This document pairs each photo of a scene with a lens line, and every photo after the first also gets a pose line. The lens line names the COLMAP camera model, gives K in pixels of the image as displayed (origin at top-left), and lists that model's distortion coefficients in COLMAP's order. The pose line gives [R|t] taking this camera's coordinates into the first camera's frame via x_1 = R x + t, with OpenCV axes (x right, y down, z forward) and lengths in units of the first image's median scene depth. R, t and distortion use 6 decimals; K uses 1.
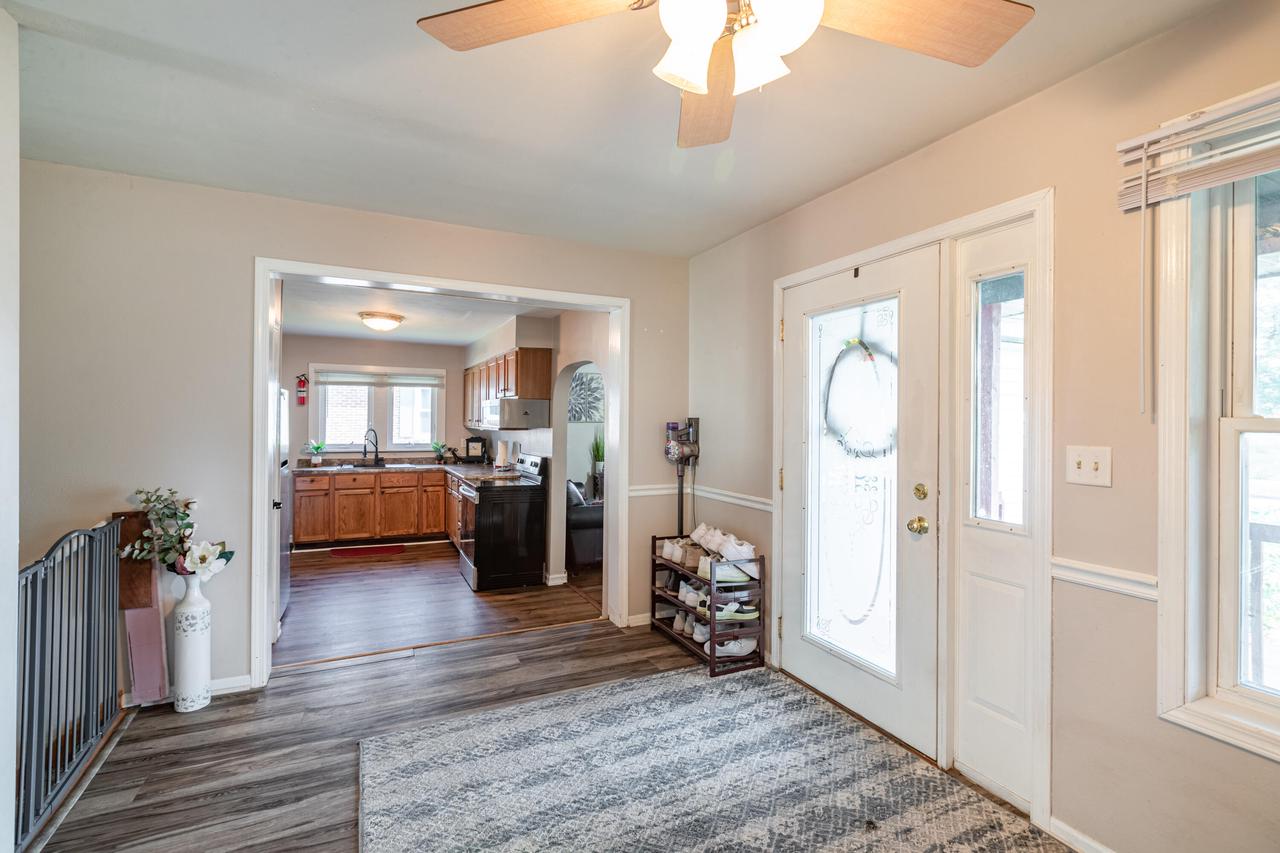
lens RADIAL K [[573.2, 0, 639.9], [0, 573.2, 421.5], [0, 0, 1]] dist [0.001154, 0.000280]
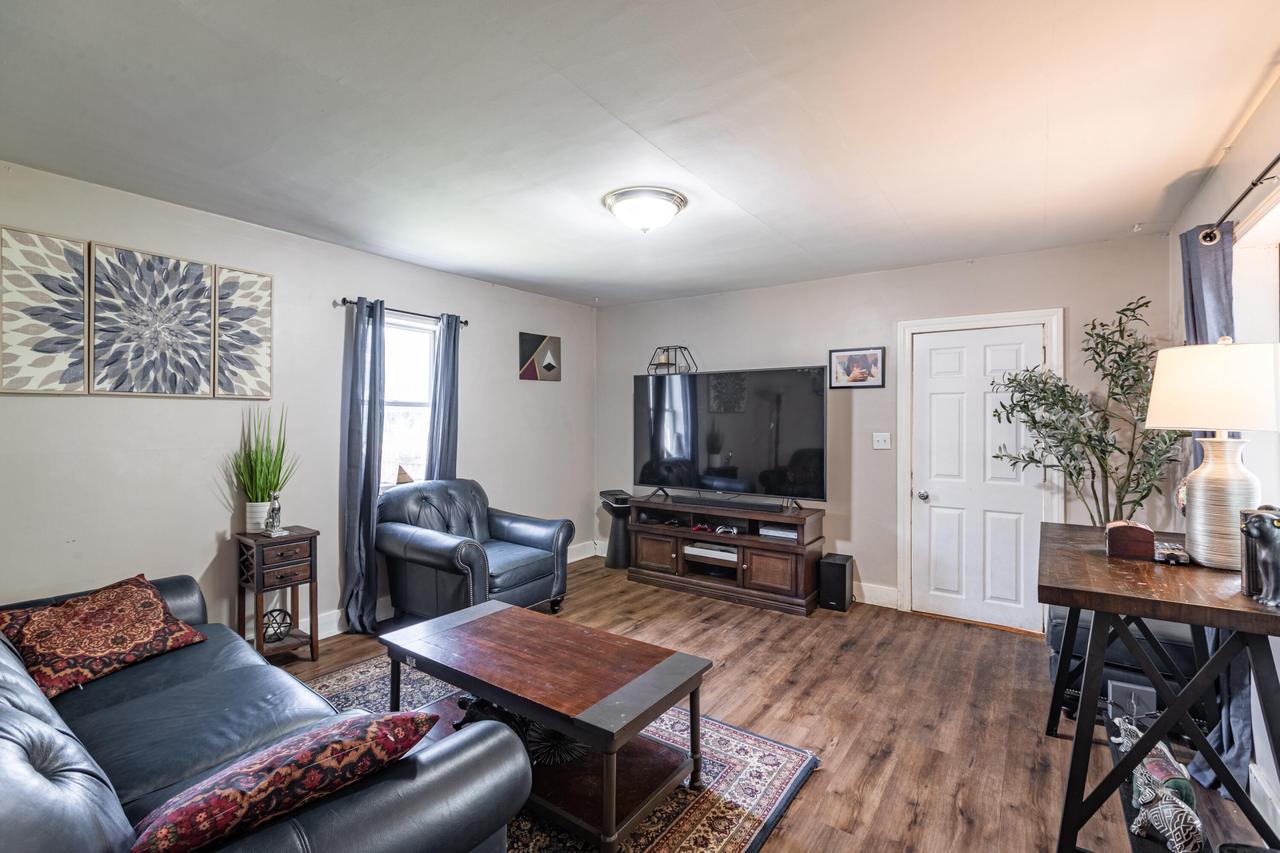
lens RADIAL K [[573.2, 0, 633.8], [0, 573.2, 421.4], [0, 0, 1]] dist [0.001154, 0.000280]
pose [[0.881057, -0.002239, 0.473005, -0.030327], [0.002235, 0.999997, 0.000570, 0.016633], [-0.473005, 0.000555, 0.881059, 0.550276]]
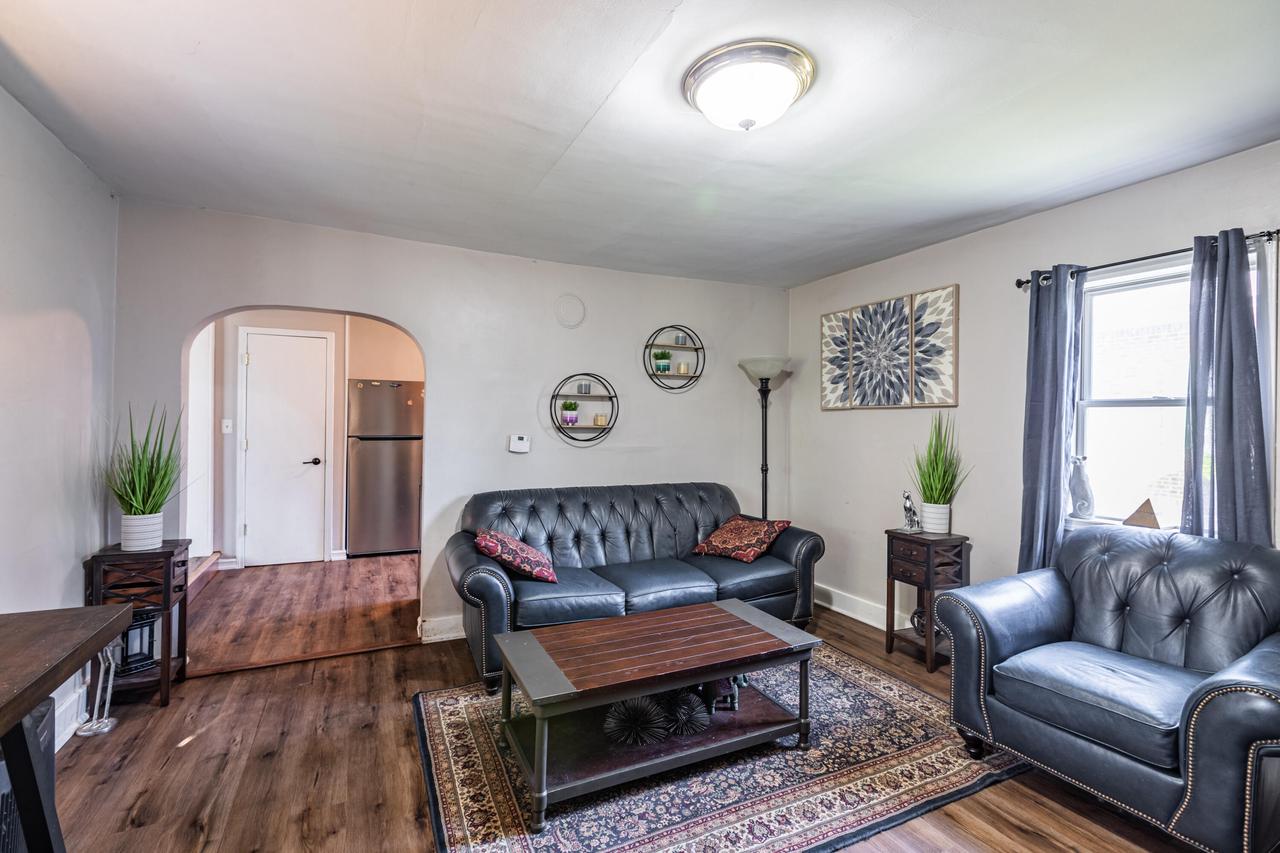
lens RADIAL K [[573.2, 0, 638.1], [0, 573.2, 420.8], [0, 0, 1]] dist [0.001154, 0.000280]
pose [[-0.010057, -0.007566, -0.999921, 0.346186], [-0.014339, 0.999870, -0.007422, 0.017744], [0.999847, 0.014263, -0.010165, 0.803528]]
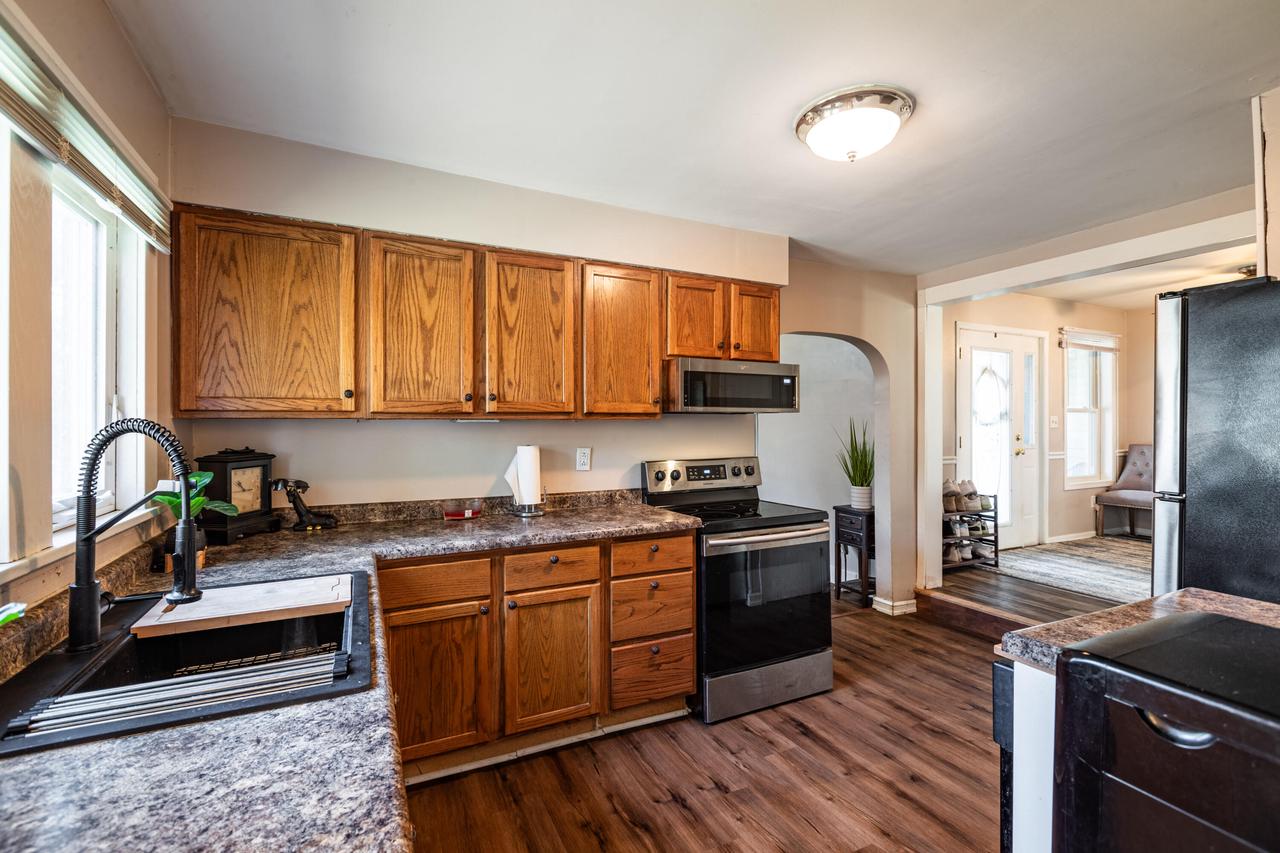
lens RADIAL K [[573.2, 0, 638.4], [0, 573.2, 422.2], [0, 0, 1]] dist [0.001154, 0.000280]
pose [[0.011764, -0.011205, 0.999868, -0.530530], [0.000440, 0.999937, 0.011201, 0.007308], [-0.999931, 0.000308, 0.011768, 0.715495]]
